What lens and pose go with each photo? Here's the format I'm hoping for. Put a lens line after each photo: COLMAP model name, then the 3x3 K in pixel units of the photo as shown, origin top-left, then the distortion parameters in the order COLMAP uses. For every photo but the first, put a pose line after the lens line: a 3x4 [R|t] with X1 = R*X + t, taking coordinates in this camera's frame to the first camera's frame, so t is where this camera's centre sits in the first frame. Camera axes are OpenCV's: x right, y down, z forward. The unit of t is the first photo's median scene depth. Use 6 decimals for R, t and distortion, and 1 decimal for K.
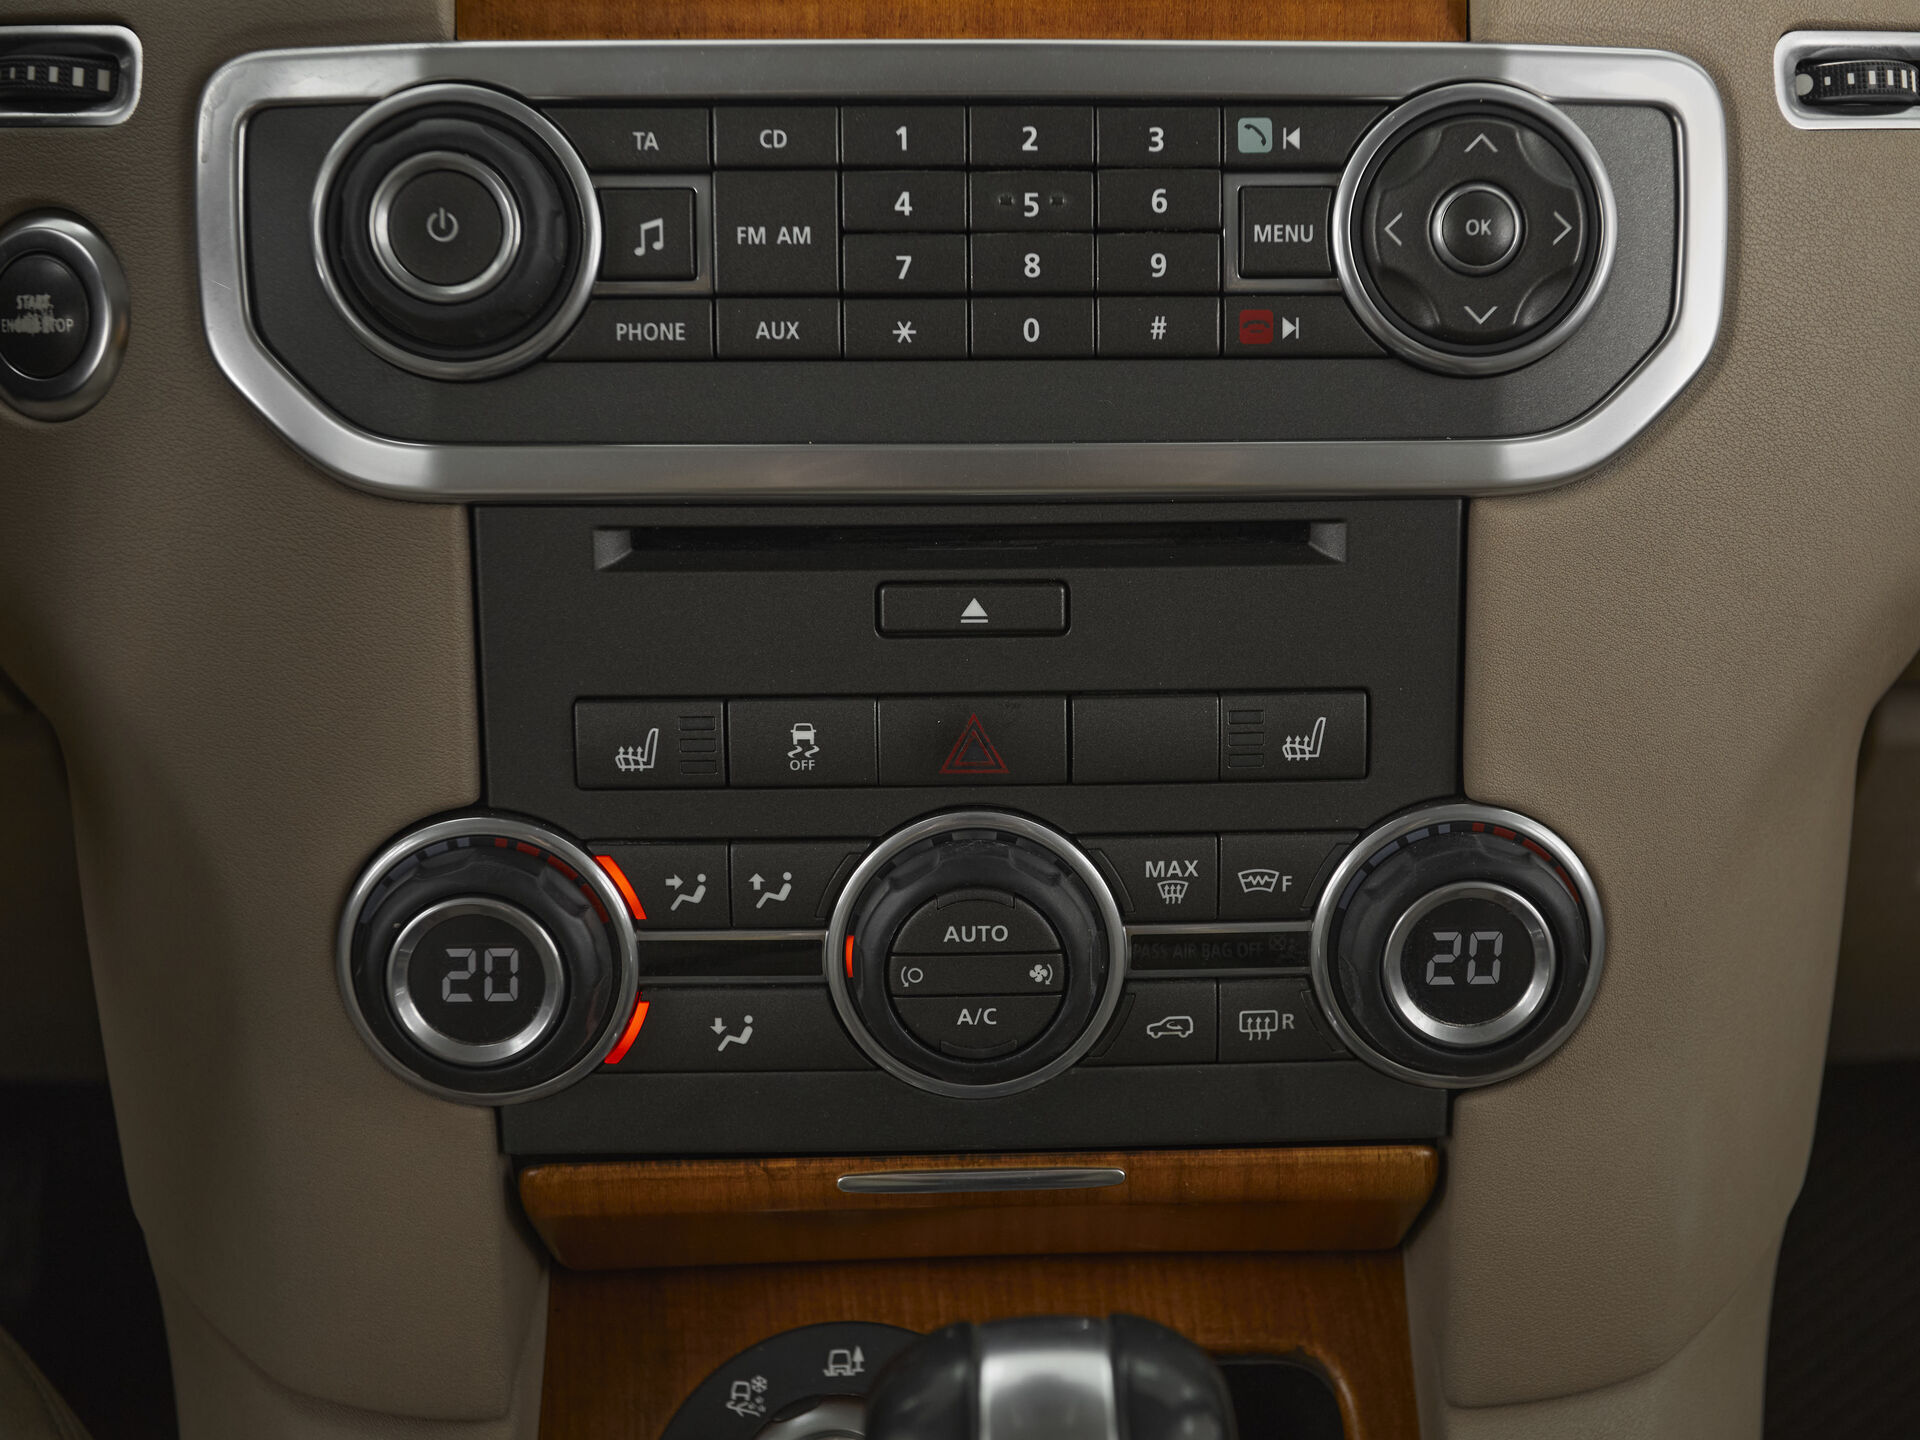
lens RADIAL K [[2378.1, 0, 1019.3], [0, 2378.1, 761.1], [0, 0, 1]] dist [-0.027613, 0.263186]
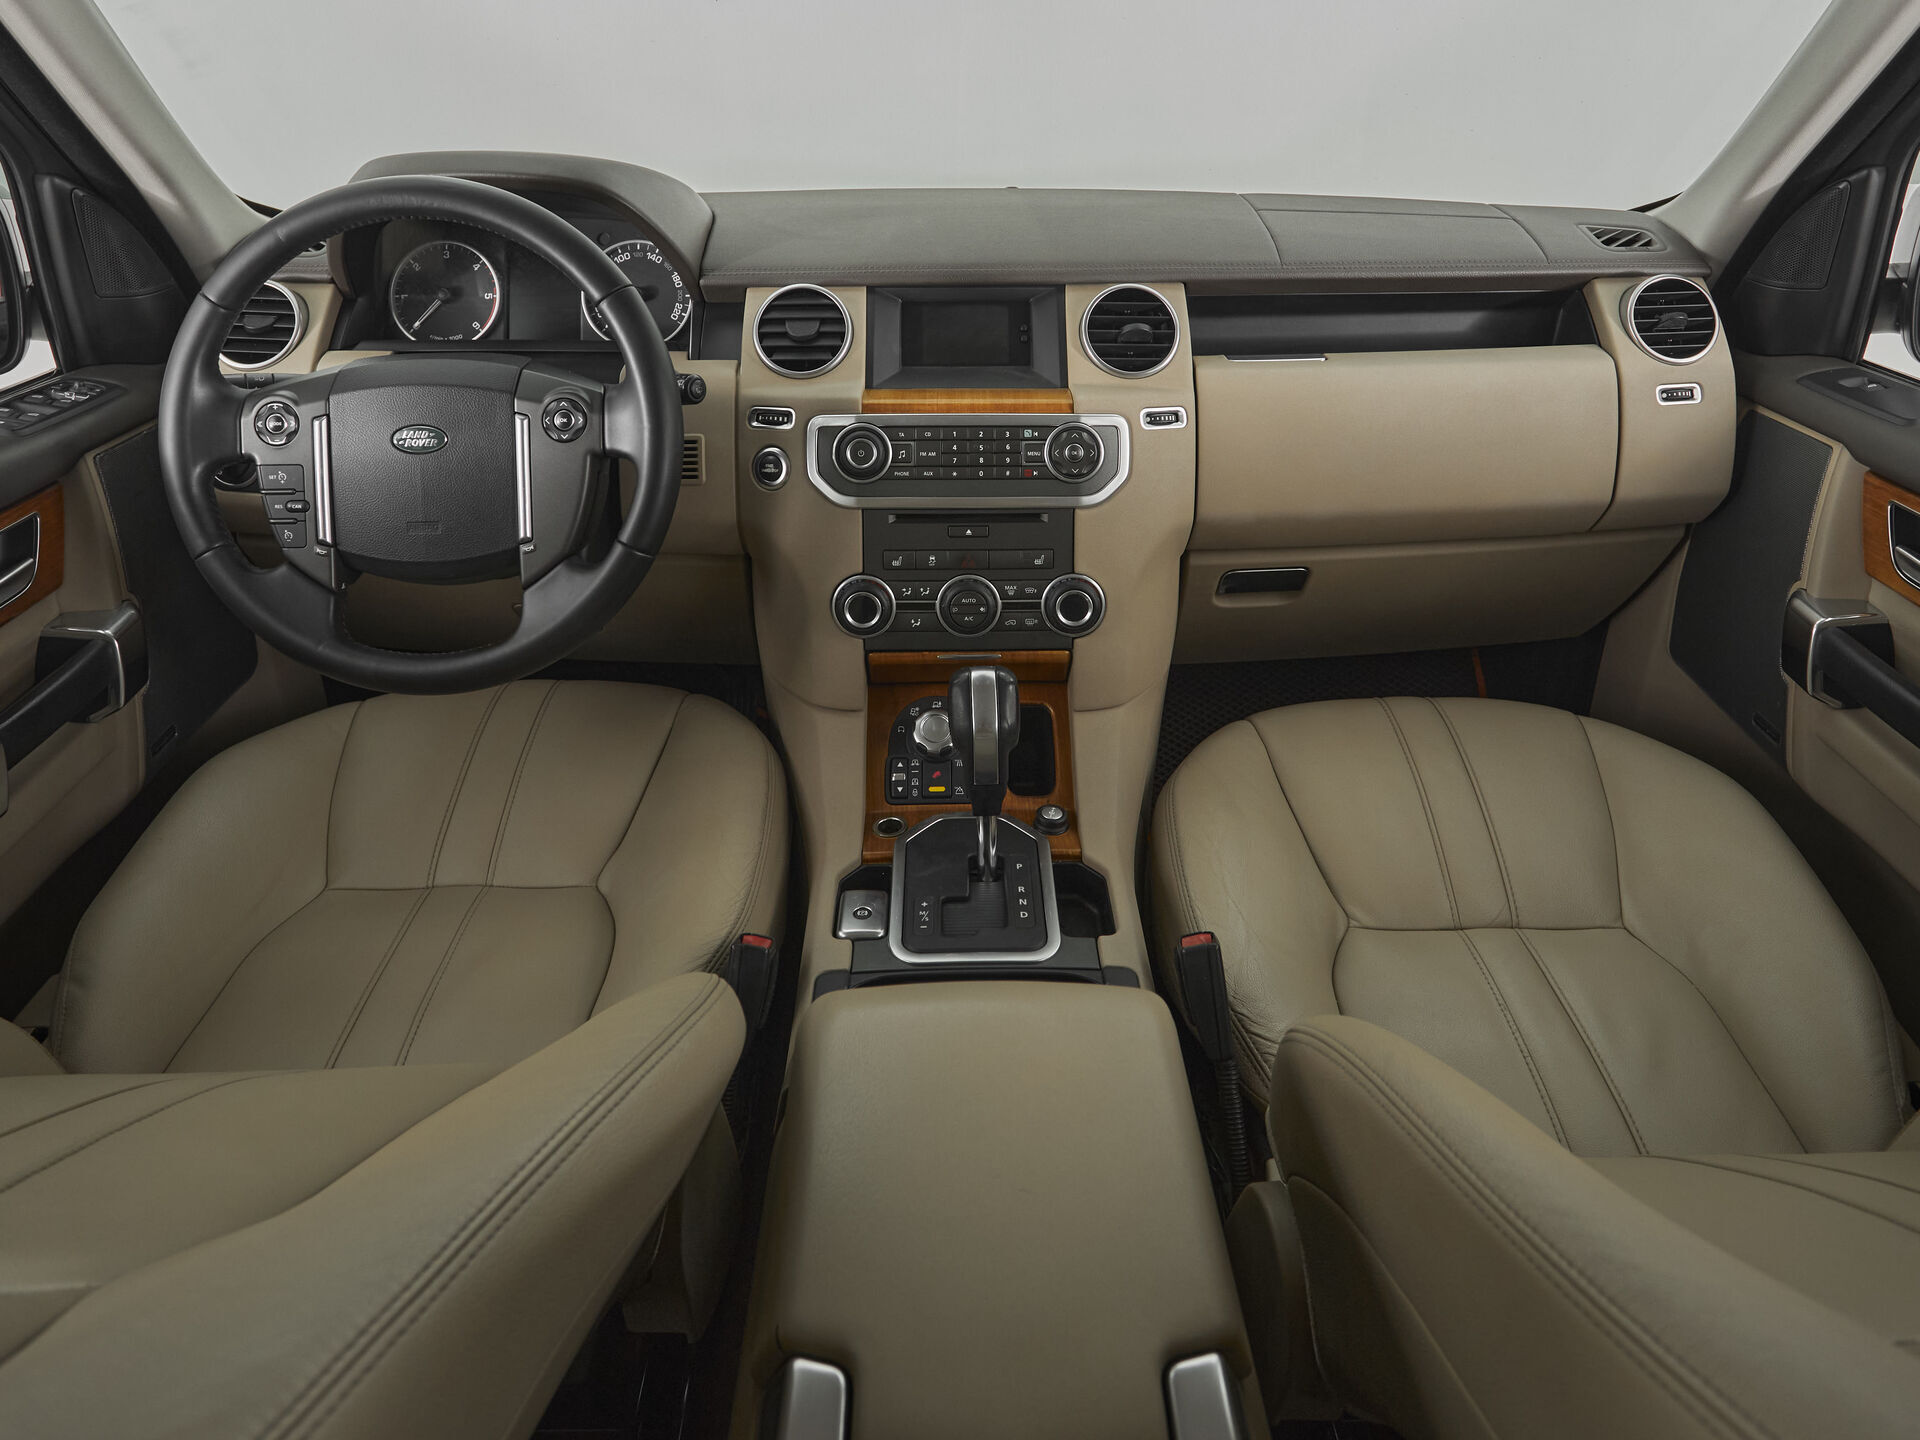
lens RADIAL K [[1261.2, 0, 950.0], [0, 1261.2, 526.5], [0, 0, 1]] dist [-0.002034, 0.000768]
pose [[0.999830, 0.005555, -0.017606, -0.012326], [-0.006275, 0.999137, -0.041062, 0.028815], [0.017363, 0.041165, 0.999001, -1.510941]]
